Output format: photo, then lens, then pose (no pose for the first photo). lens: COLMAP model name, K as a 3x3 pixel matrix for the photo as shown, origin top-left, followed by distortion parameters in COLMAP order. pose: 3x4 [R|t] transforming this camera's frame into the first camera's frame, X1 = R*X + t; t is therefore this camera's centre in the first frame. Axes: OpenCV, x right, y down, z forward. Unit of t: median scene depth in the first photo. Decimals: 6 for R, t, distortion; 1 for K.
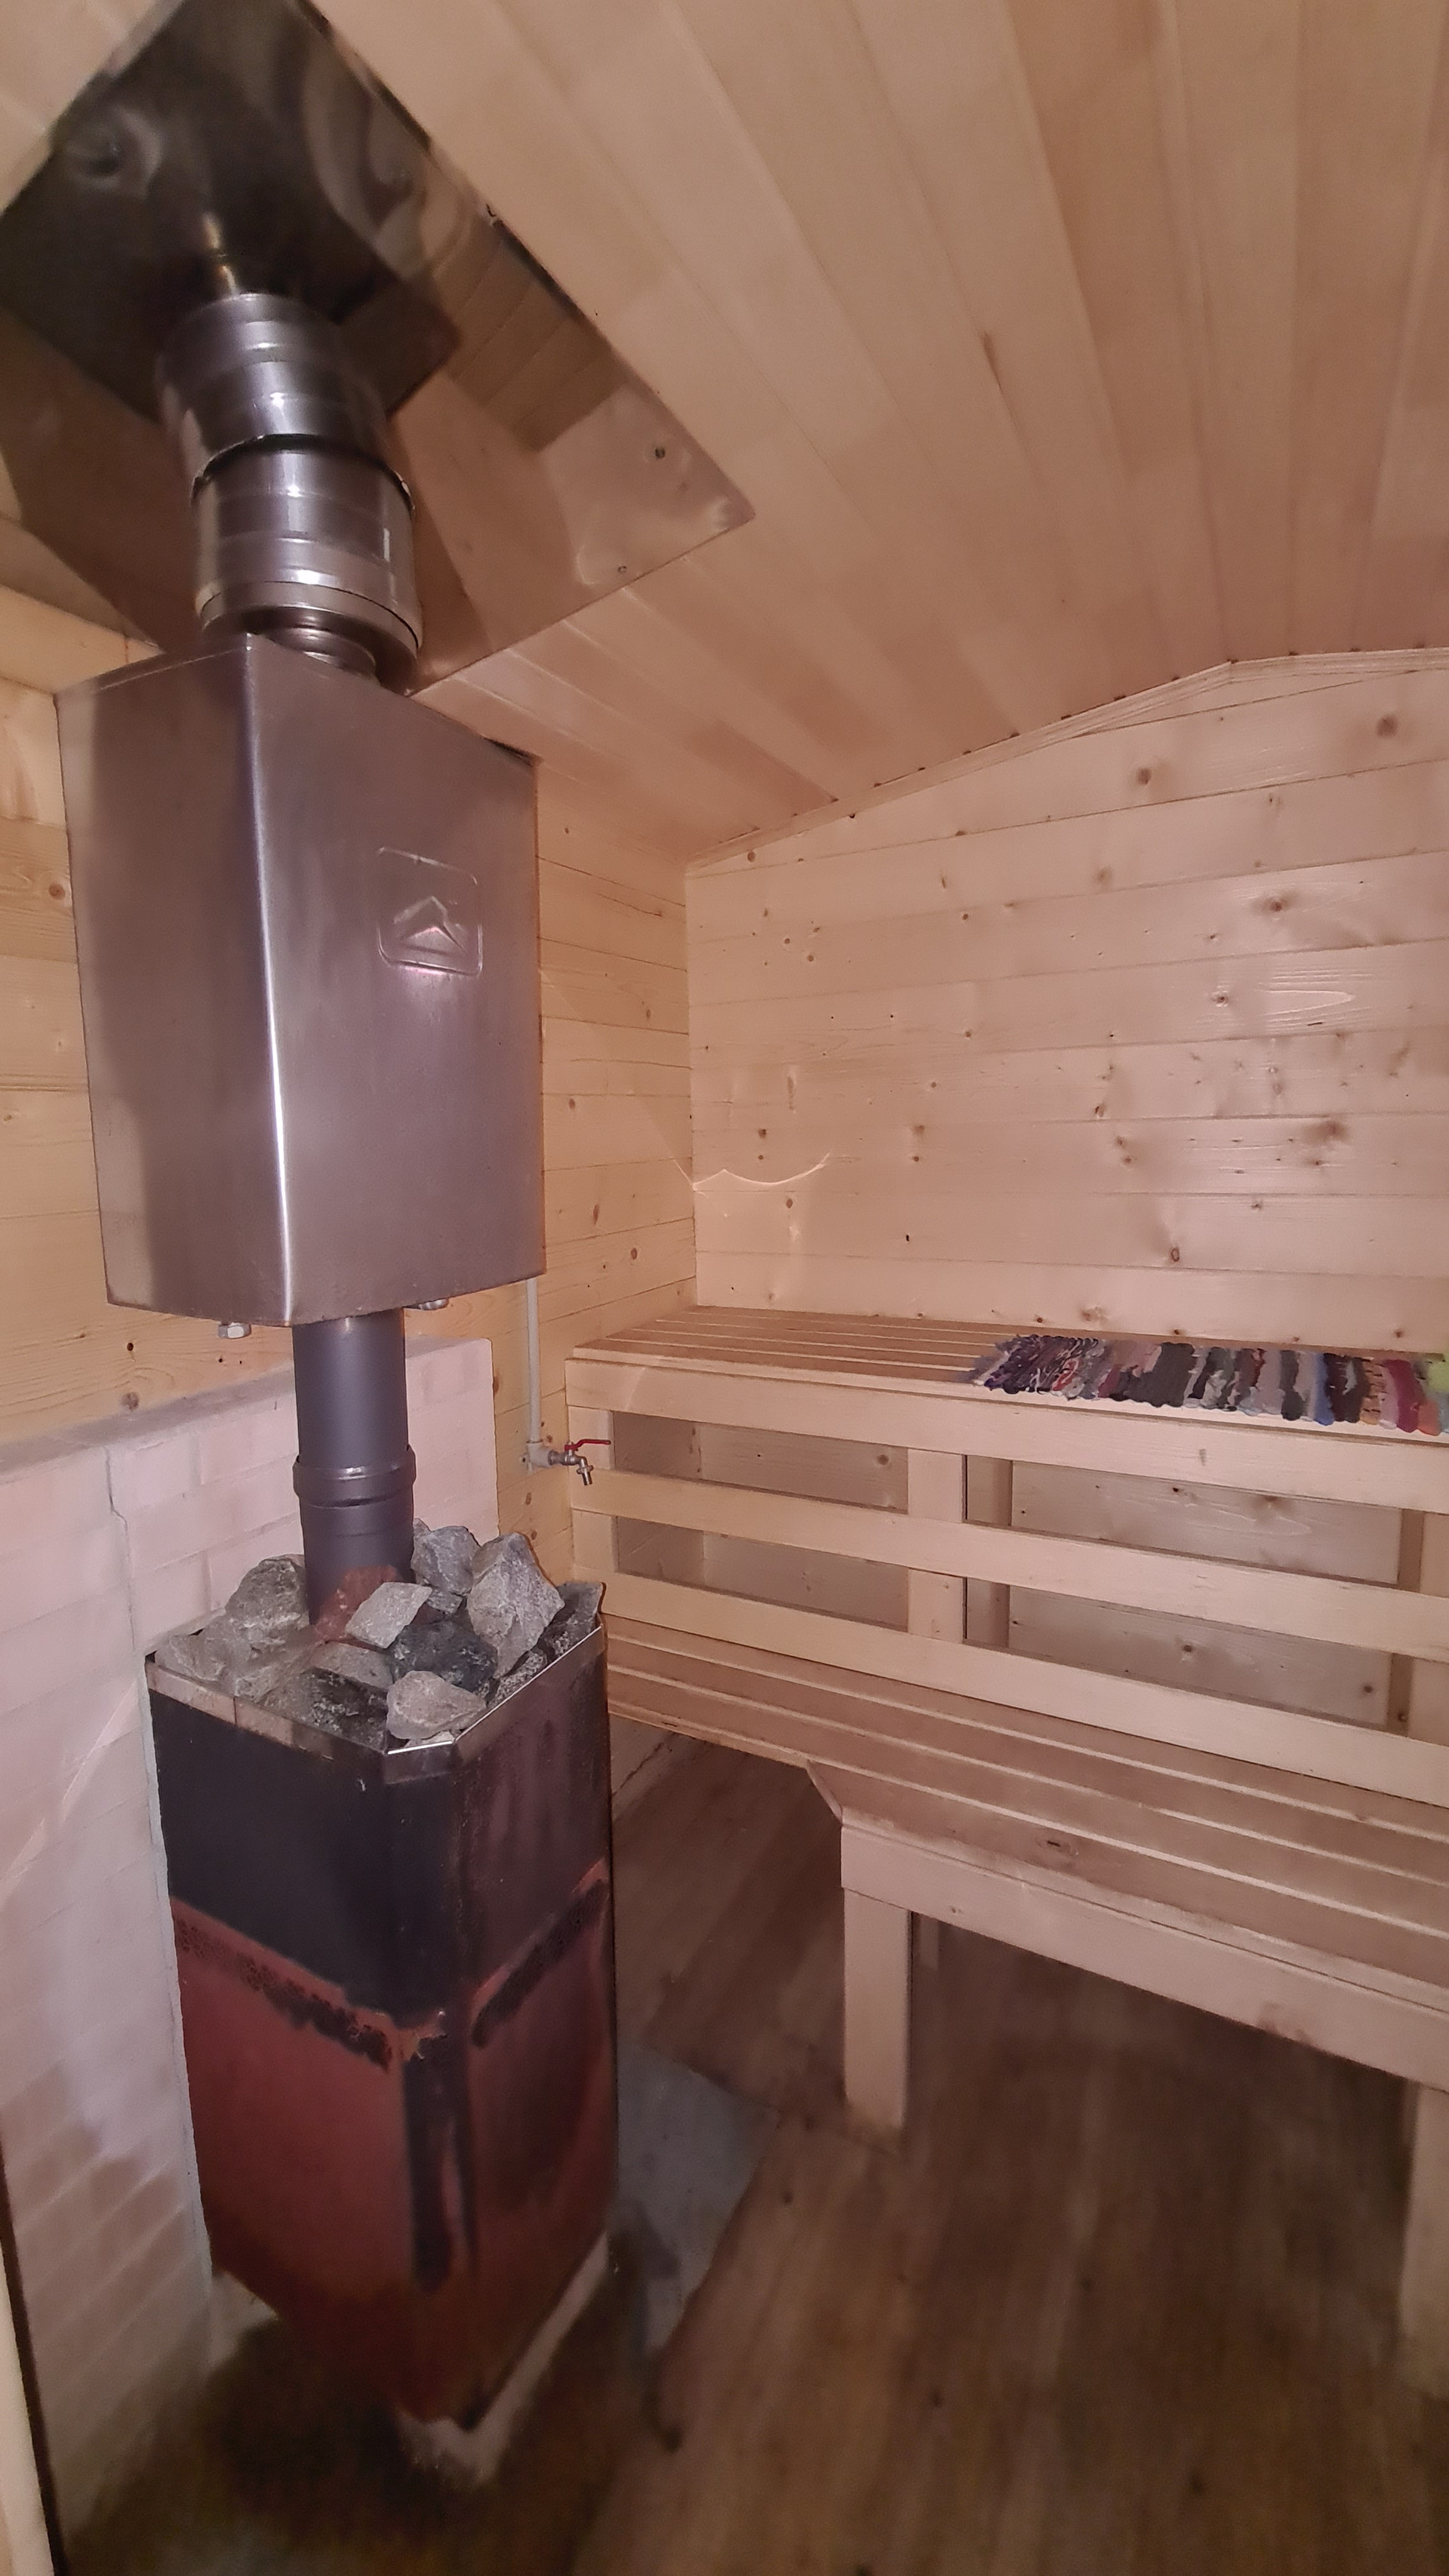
lens RADIAL K [[1049.0, 0, 686.8], [0, 1049.0, 1283.2], [0, 0, 1]] dist [0.000736, -0.002583]
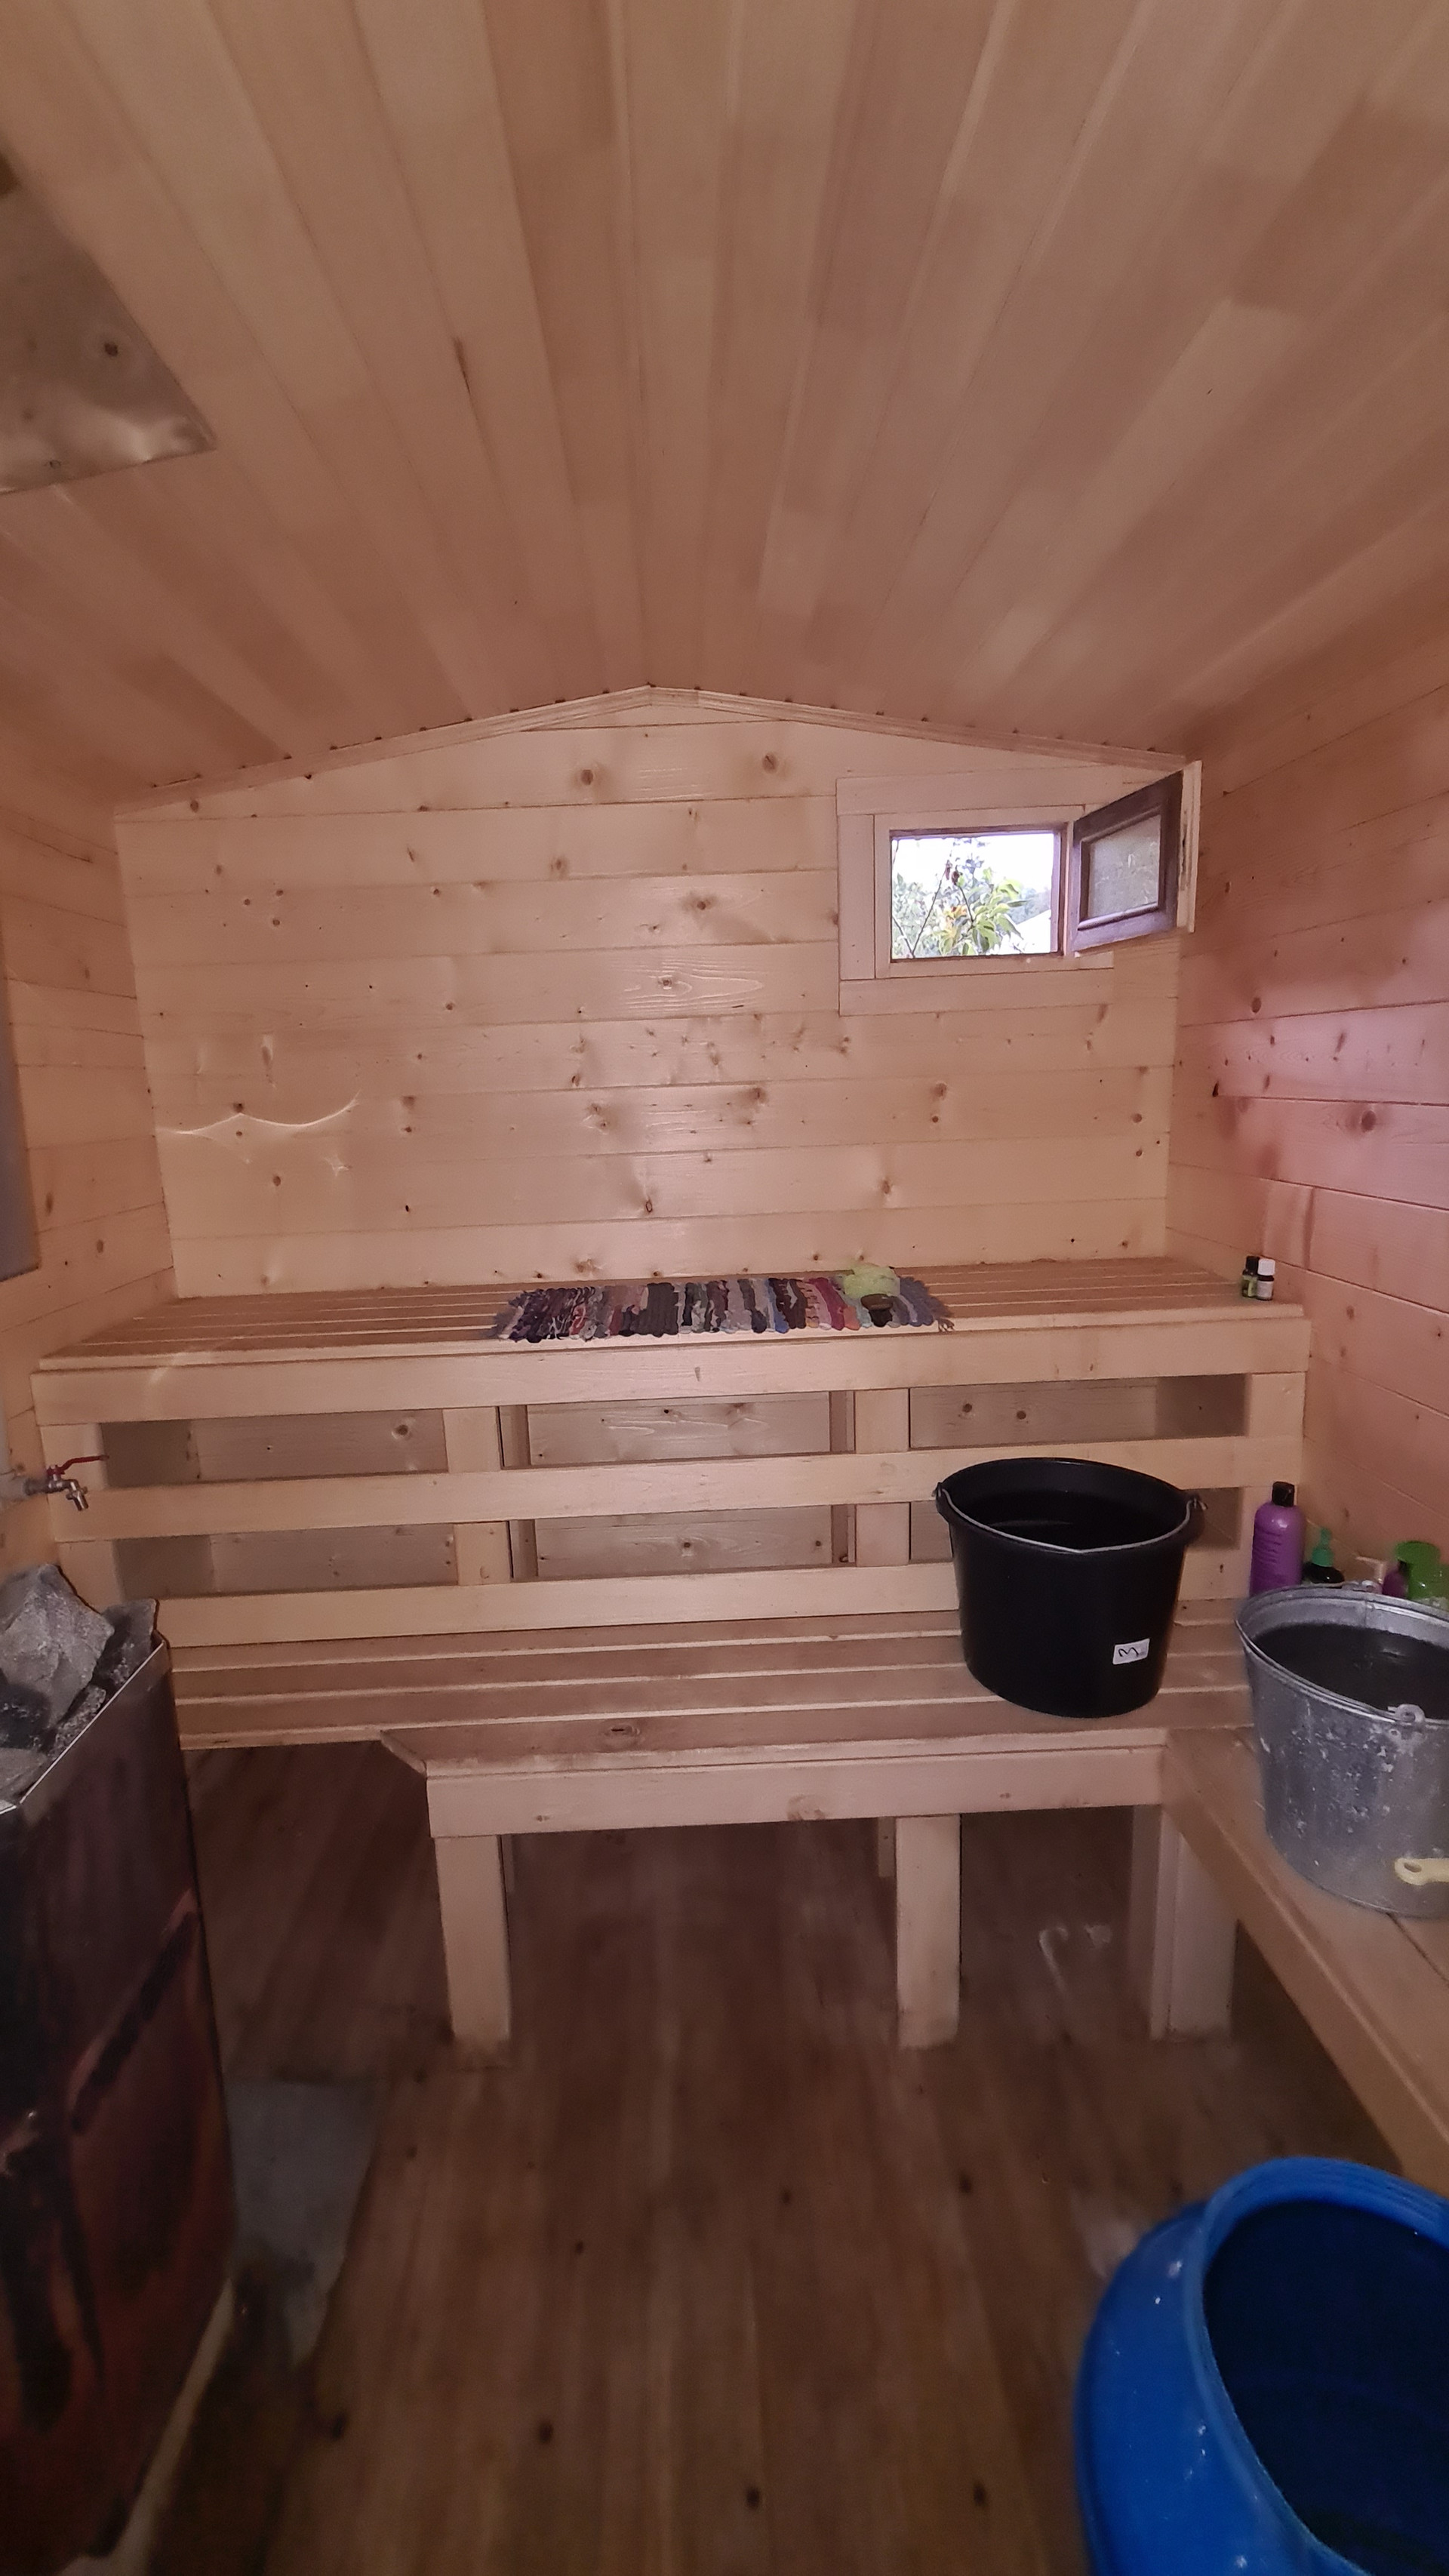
lens RADIAL K [[1049.0, 0, 686.2], [0, 1049.0, 1282.7], [0, 0, 1]] dist [0.000736, -0.002583]
pose [[0.869065, -0.098793, 0.484733, -0.071388], [0.087993, 0.995102, 0.045050, 0.008789], [-0.486809, 0.003501, 0.873501, -0.019453]]
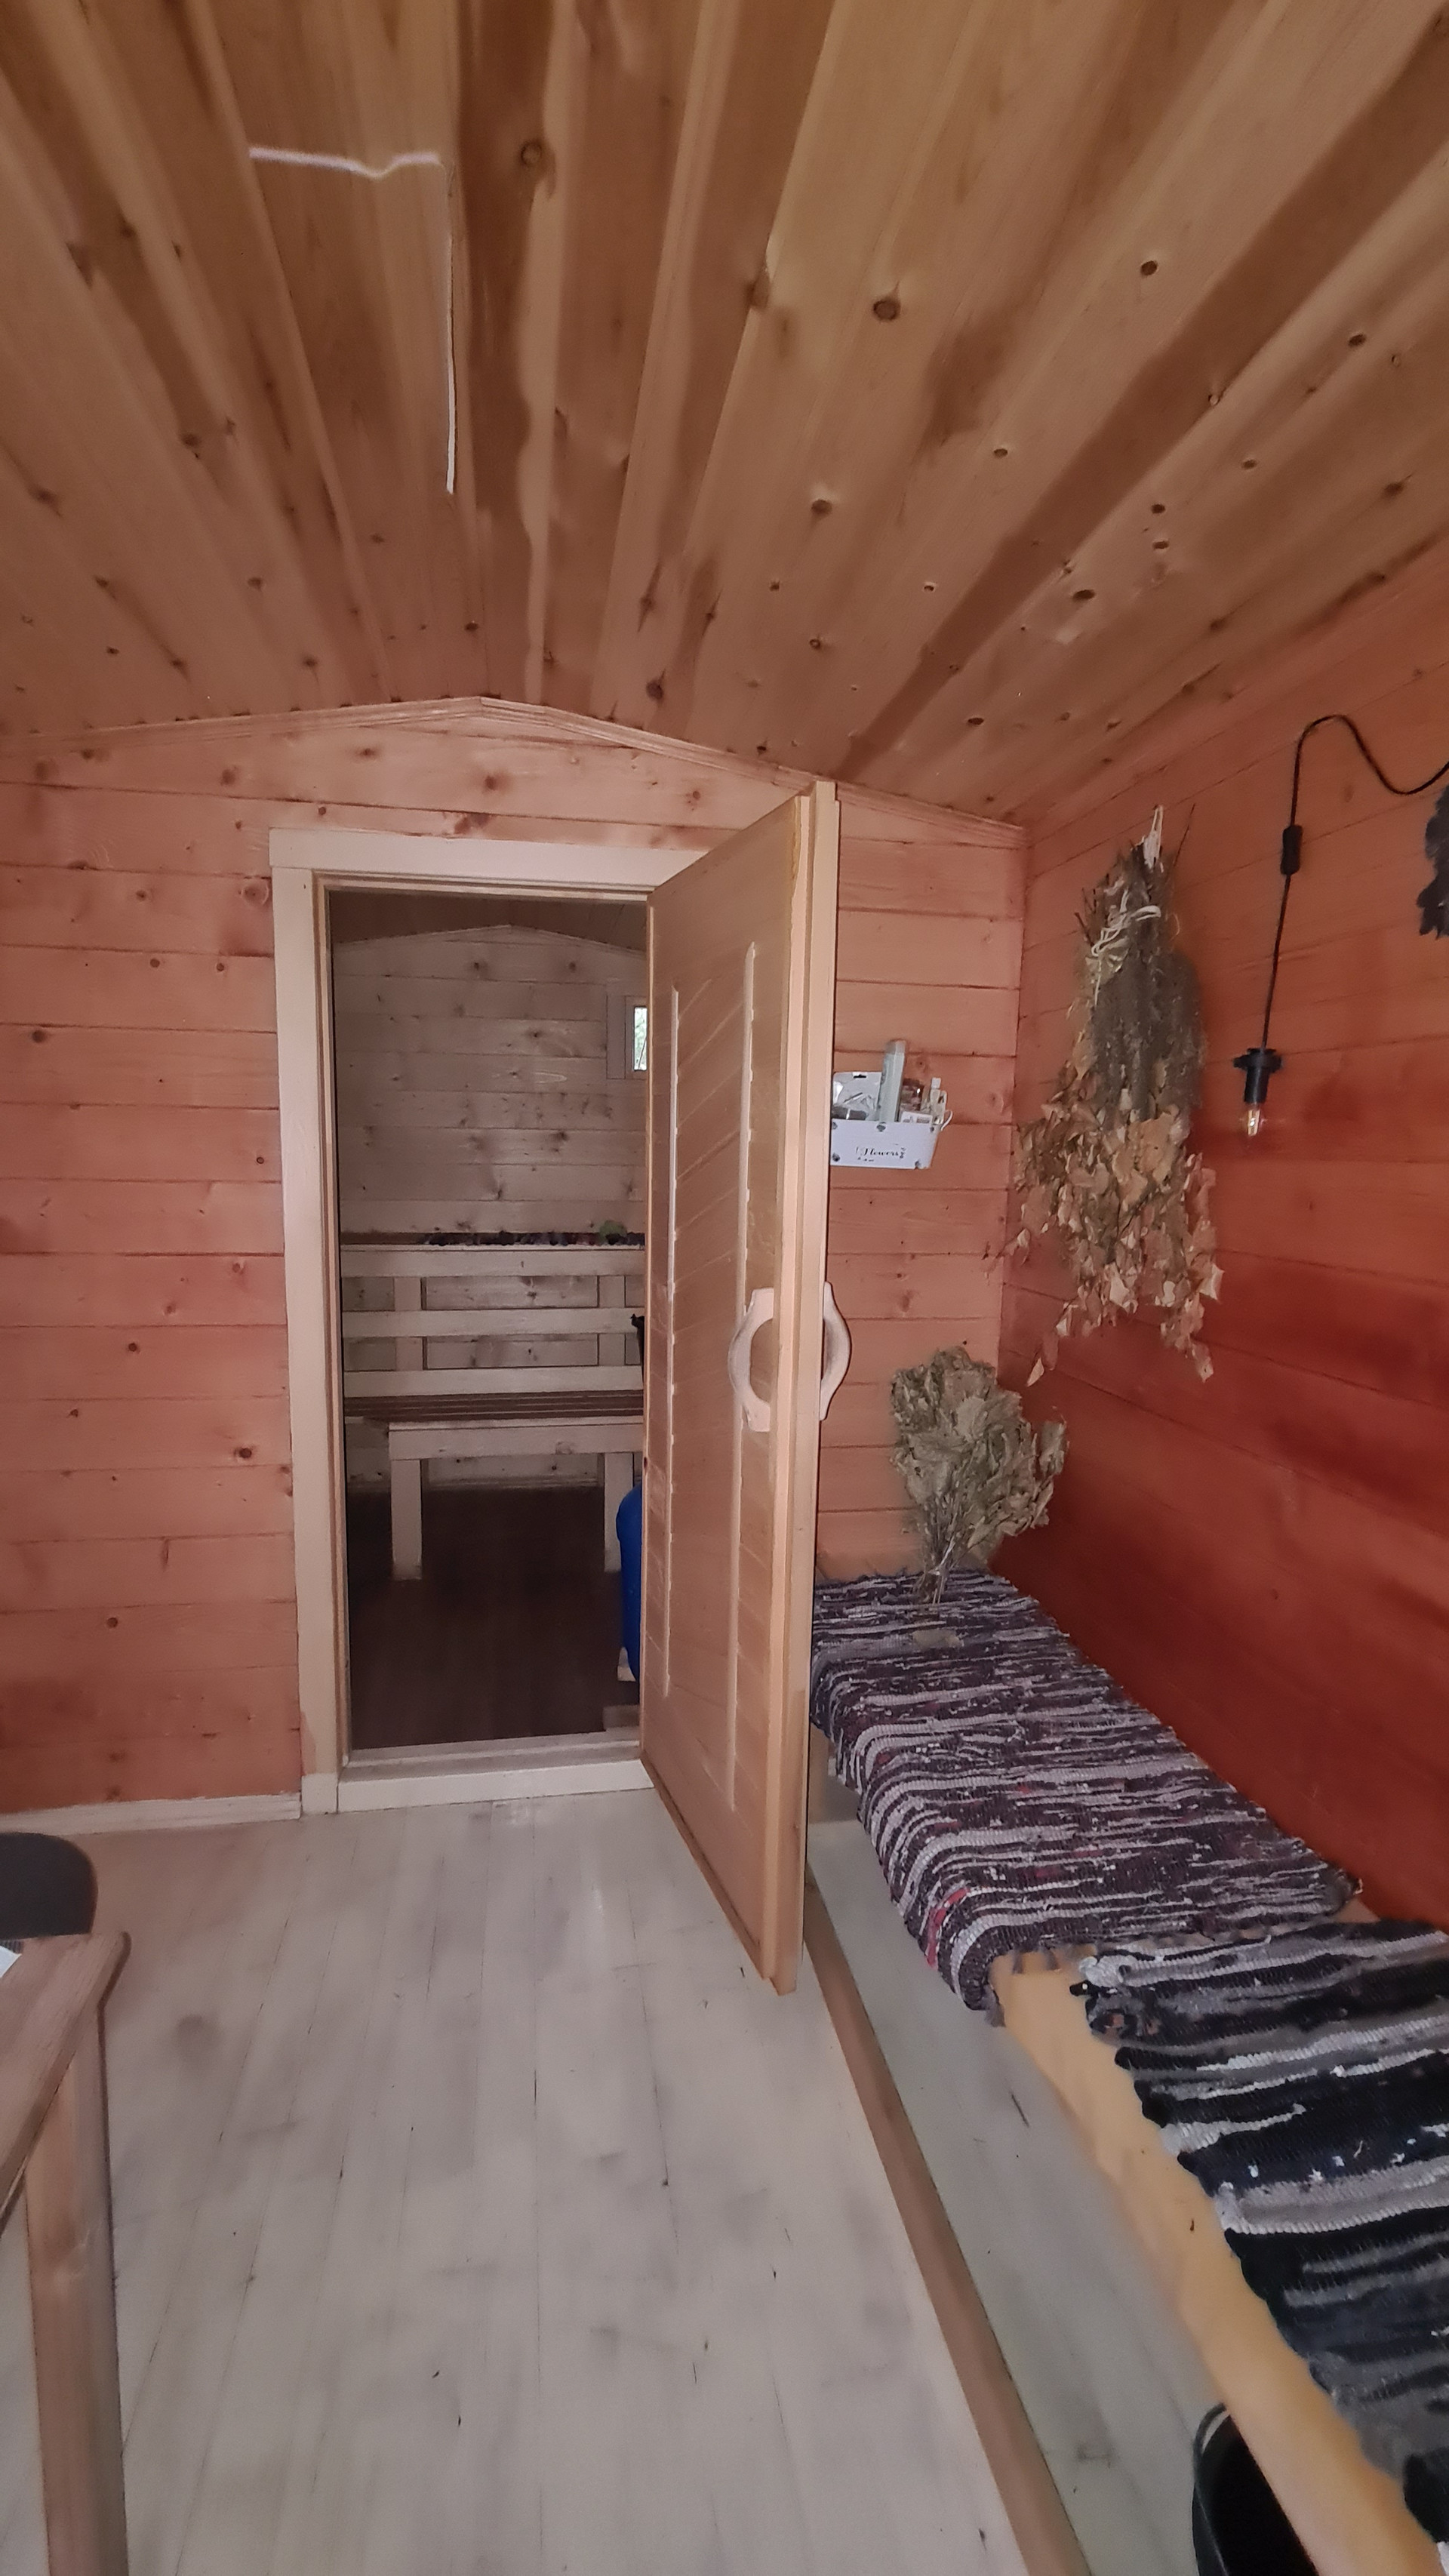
lens RADIAL K [[1049.0, 0, 697.9], [0, 1049.0, 1269.8], [0, 0, 1]] dist [0.000736, -0.002583]
pose [[0.782483, -0.032529, 0.621822, -0.628430], [0.056717, 0.998207, -0.019152, 0.222323], [-0.620084, 0.050255, 0.782924, -1.031857]]
